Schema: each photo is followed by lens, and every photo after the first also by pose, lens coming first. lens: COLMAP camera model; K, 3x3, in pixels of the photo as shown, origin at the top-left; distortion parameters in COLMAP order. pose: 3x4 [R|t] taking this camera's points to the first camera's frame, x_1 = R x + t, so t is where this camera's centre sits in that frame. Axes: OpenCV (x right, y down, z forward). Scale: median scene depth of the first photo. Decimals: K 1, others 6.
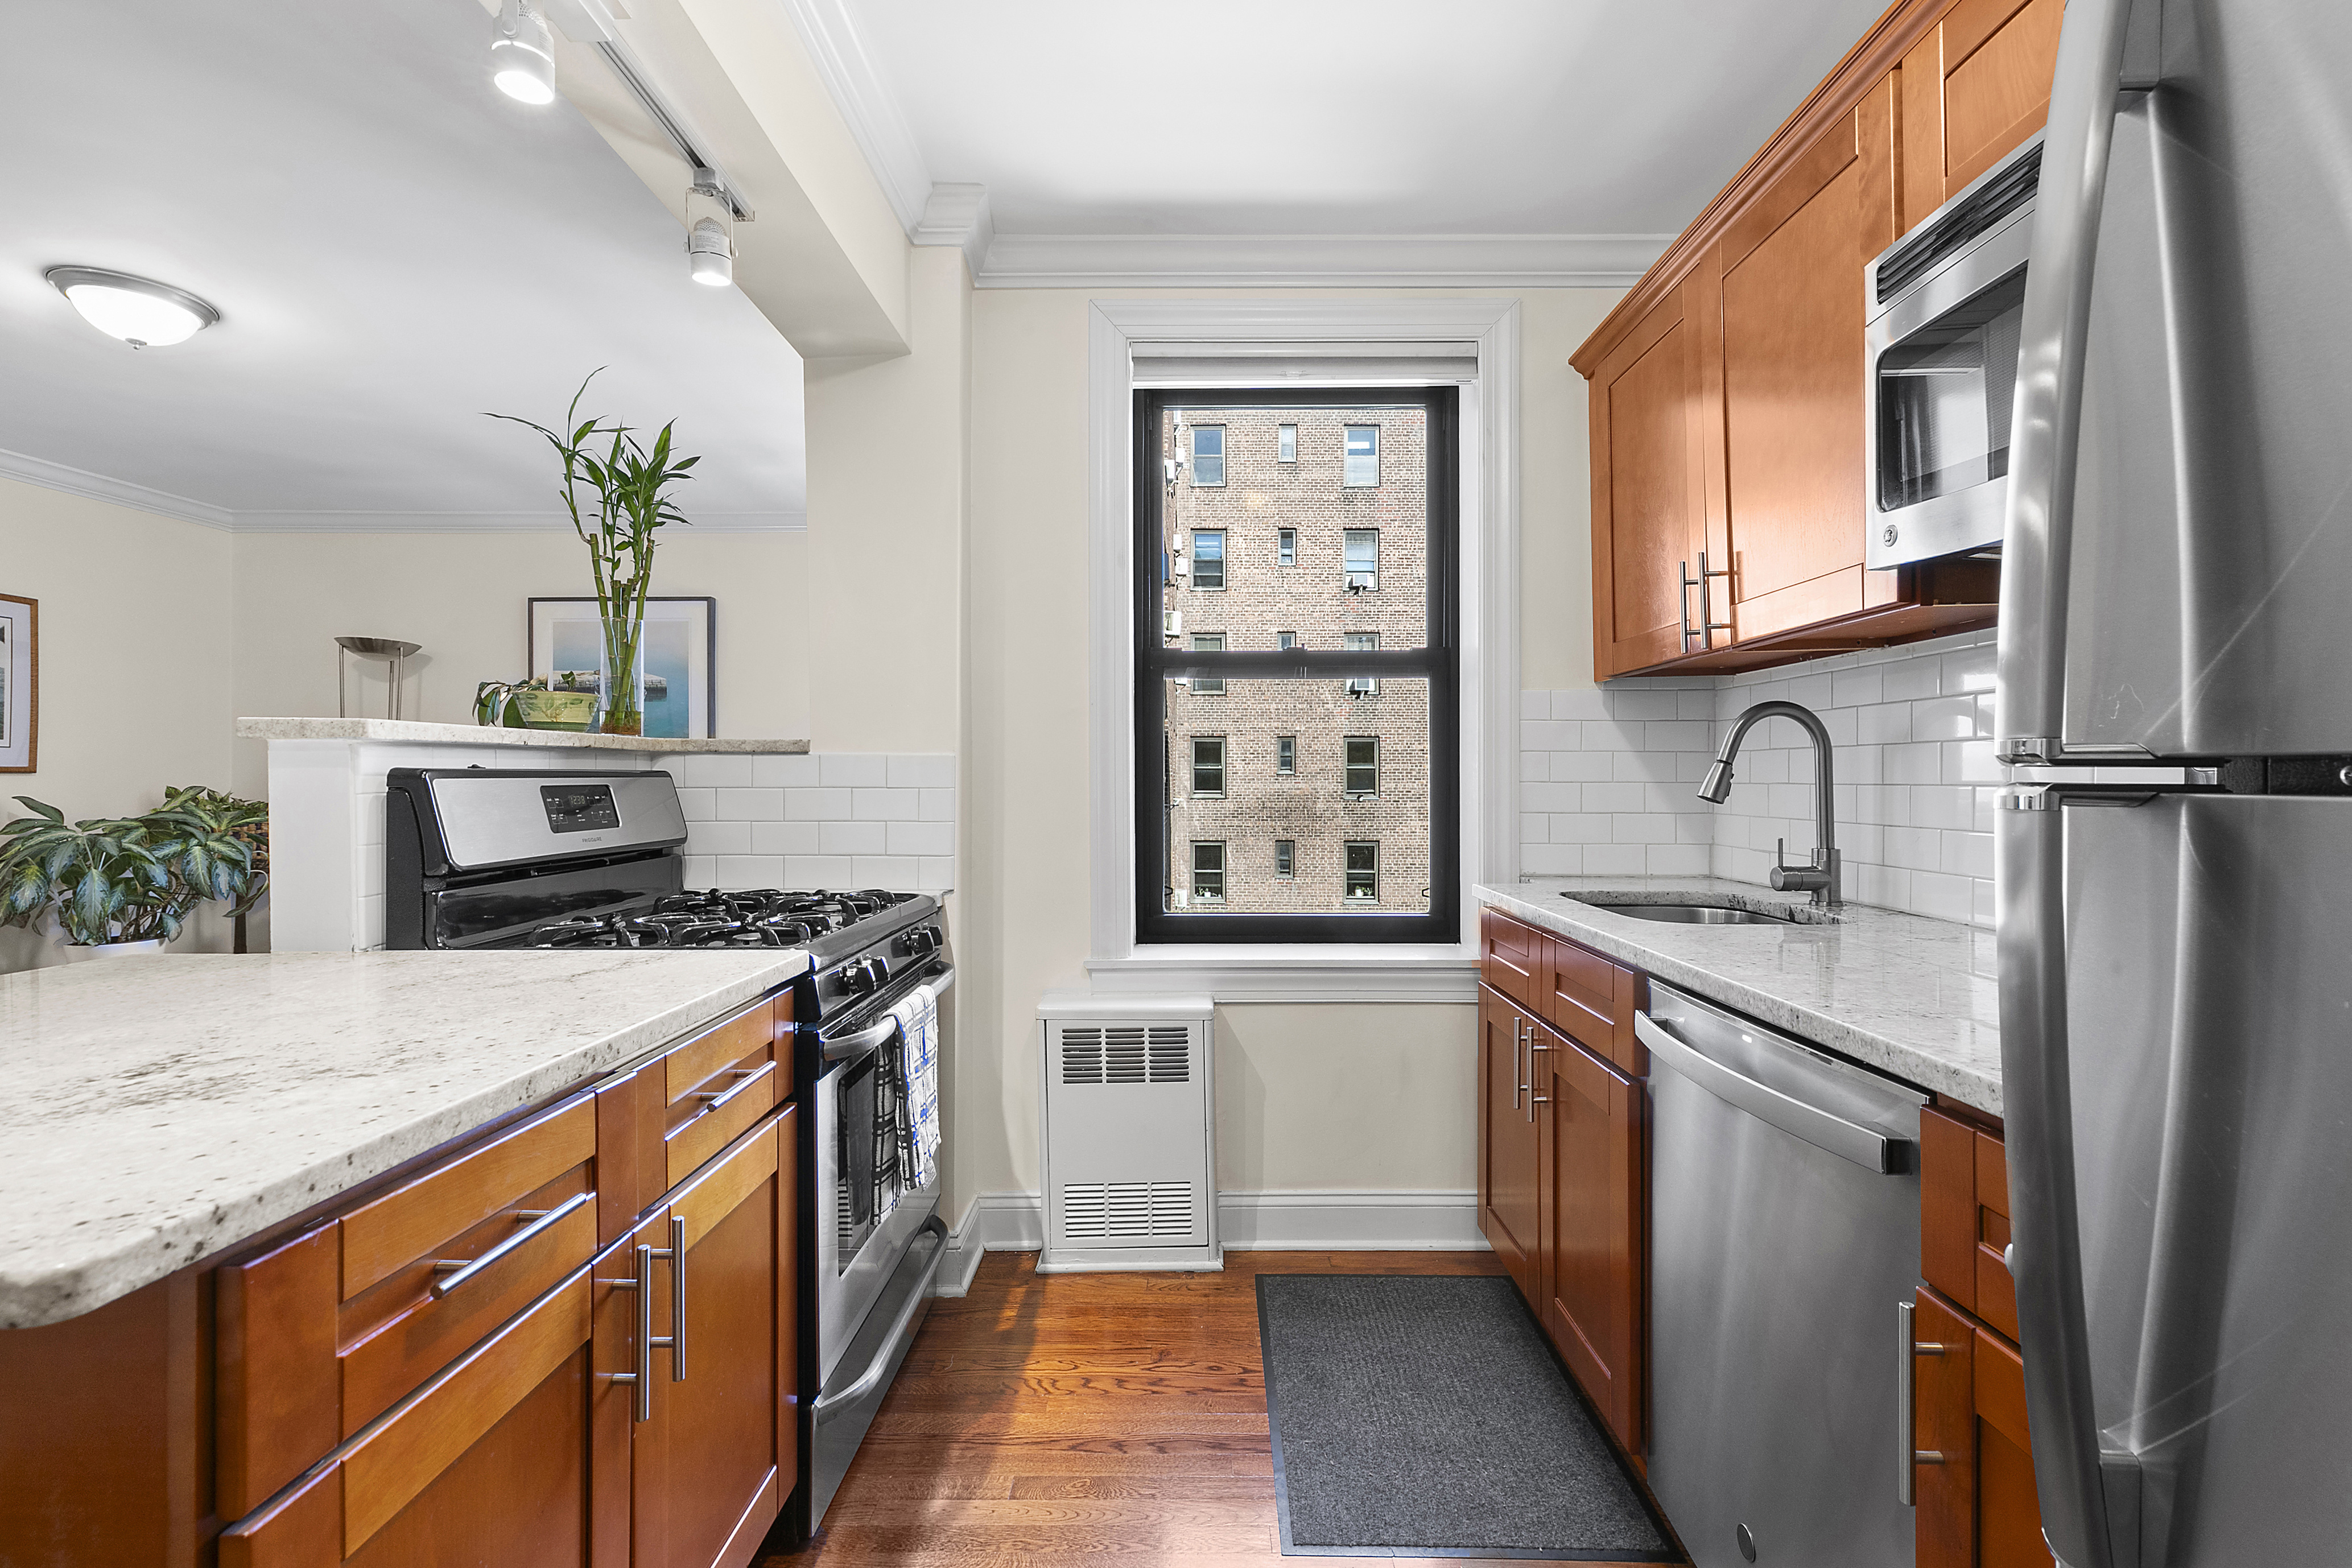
lens RADIAL K [[1056.3, 0, 1173.0], [0, 1056.3, 781.8], [0, 0, 1]] dist [0.005292, -0.000177]
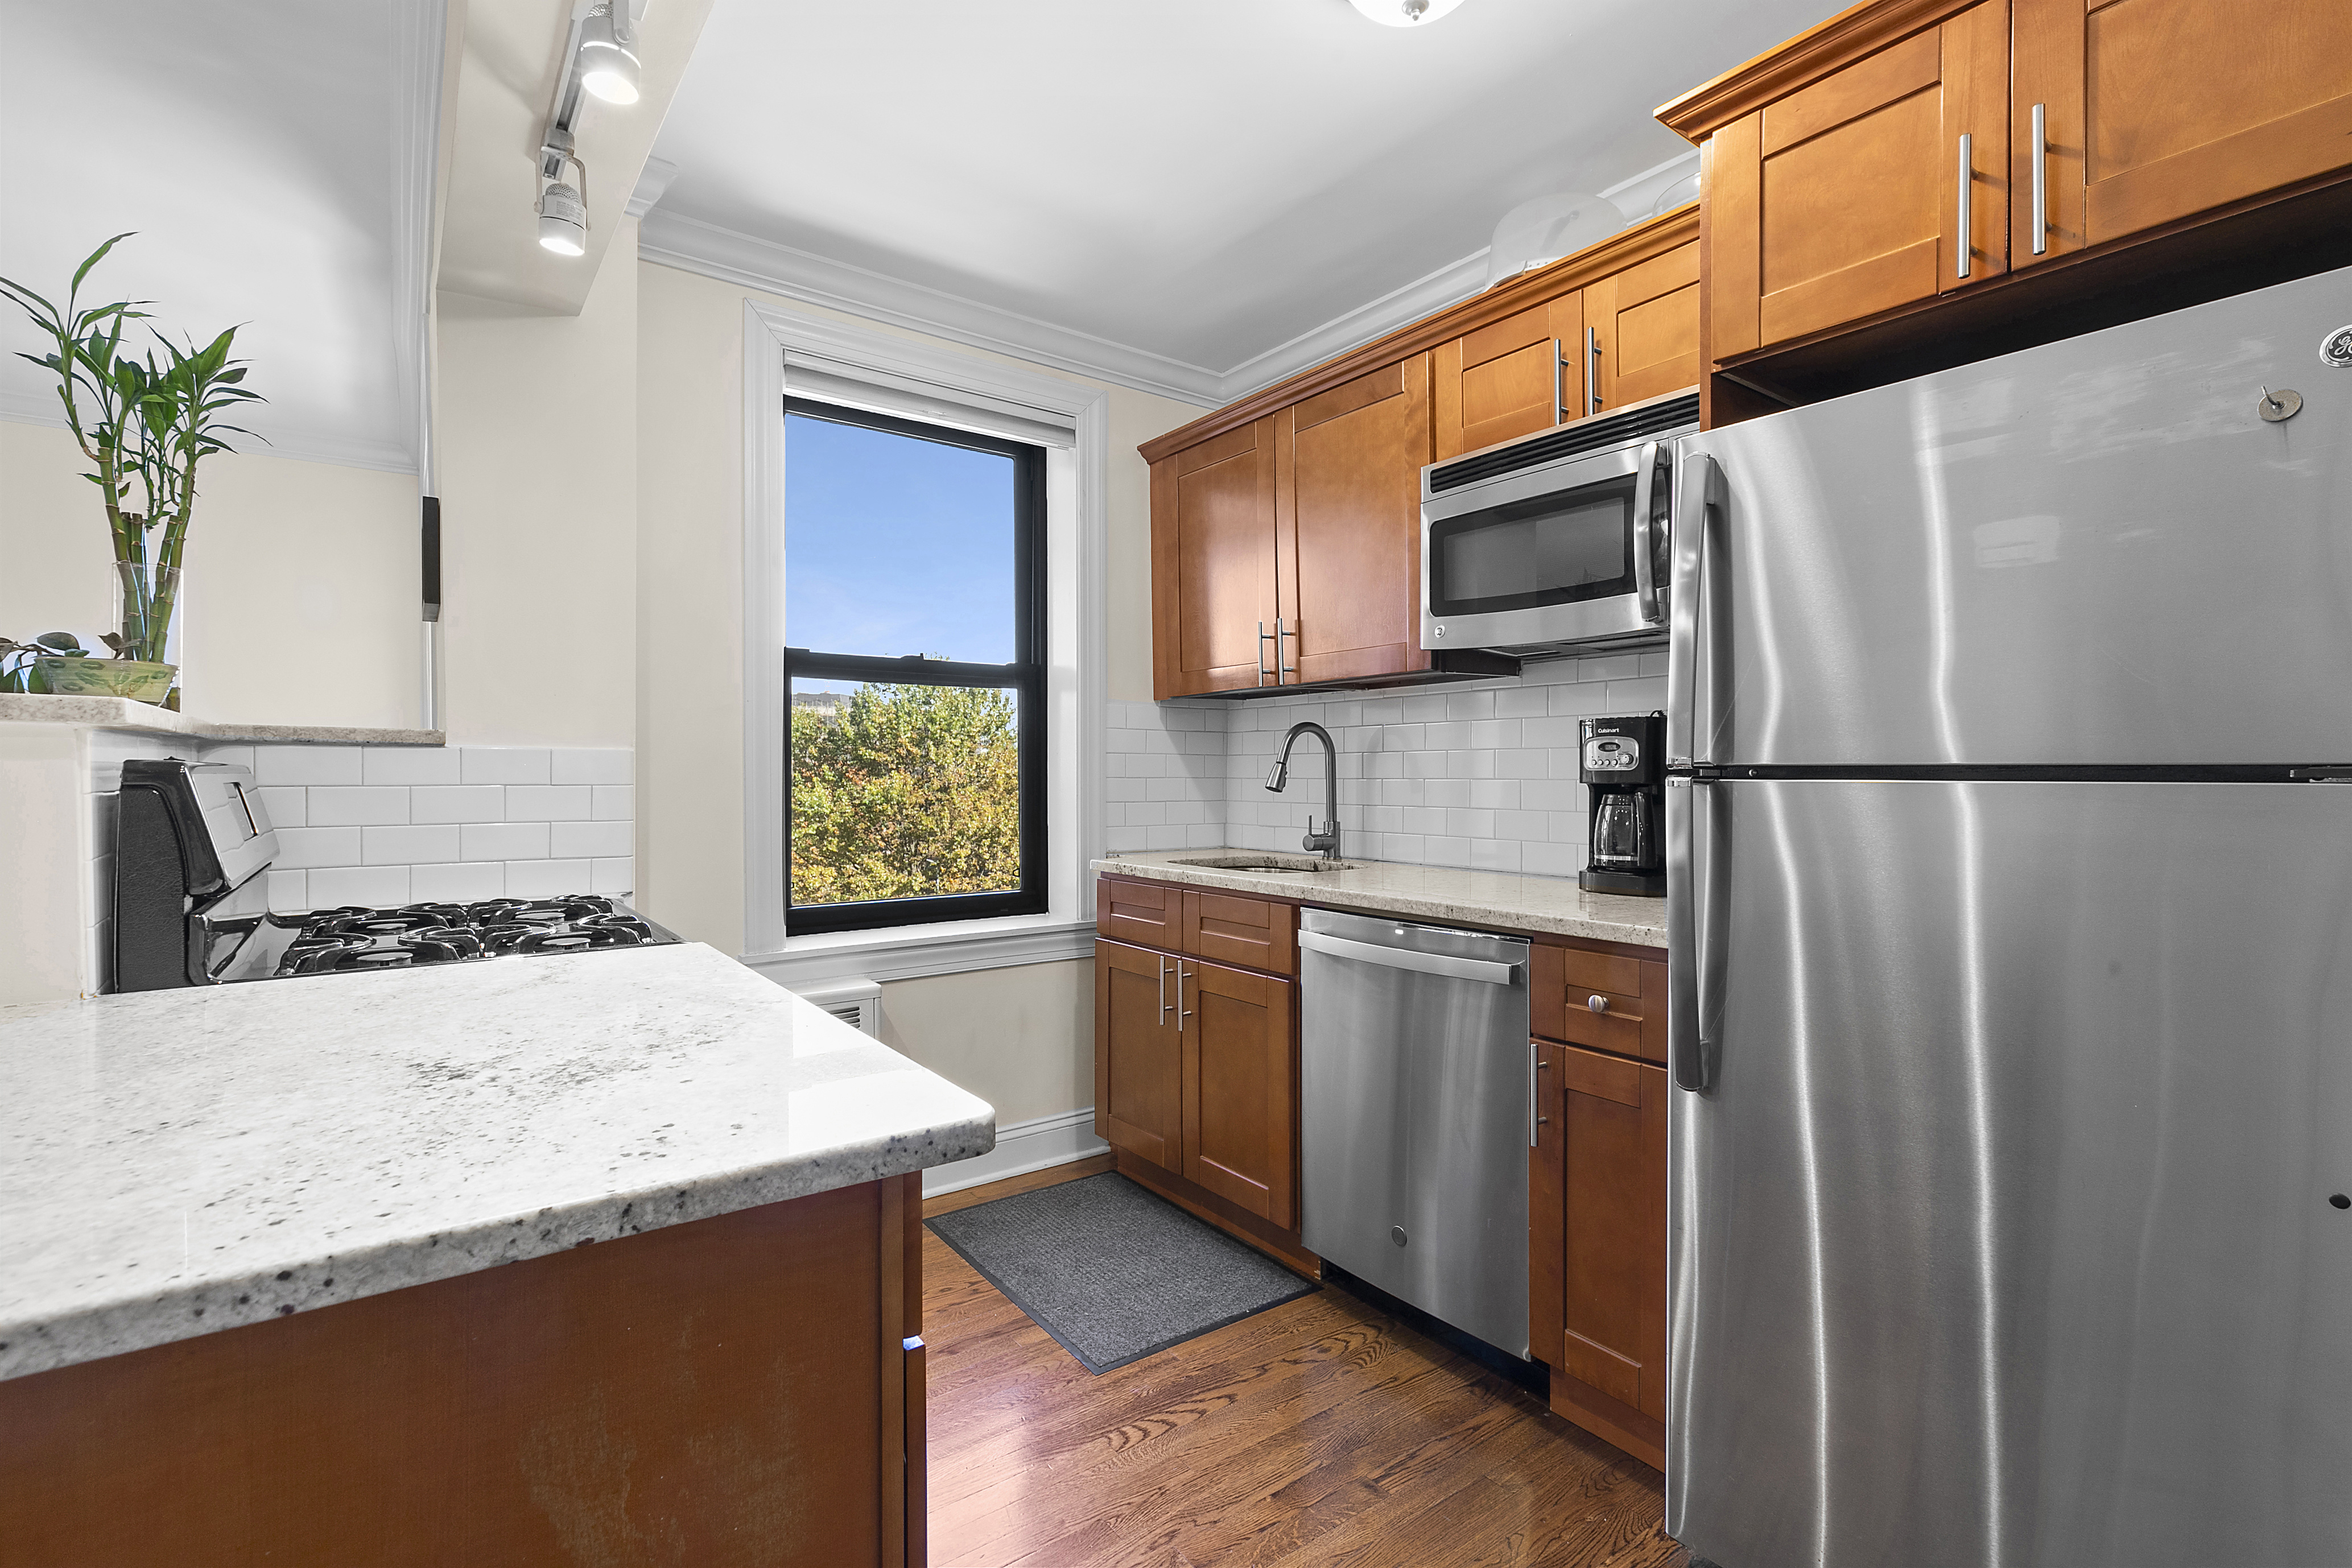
lens RADIAL K [[1056.3, 0, 1197.4], [0, 1056.3, 782.4], [0, 0, 1]] dist [0.005292, -0.000177]
pose [[0.796763, -0.004217, 0.604277, -0.423102], [0.002342, 0.999990, 0.003890, 0.001461], [-0.604287, -0.001684, 0.796765, -0.073689]]
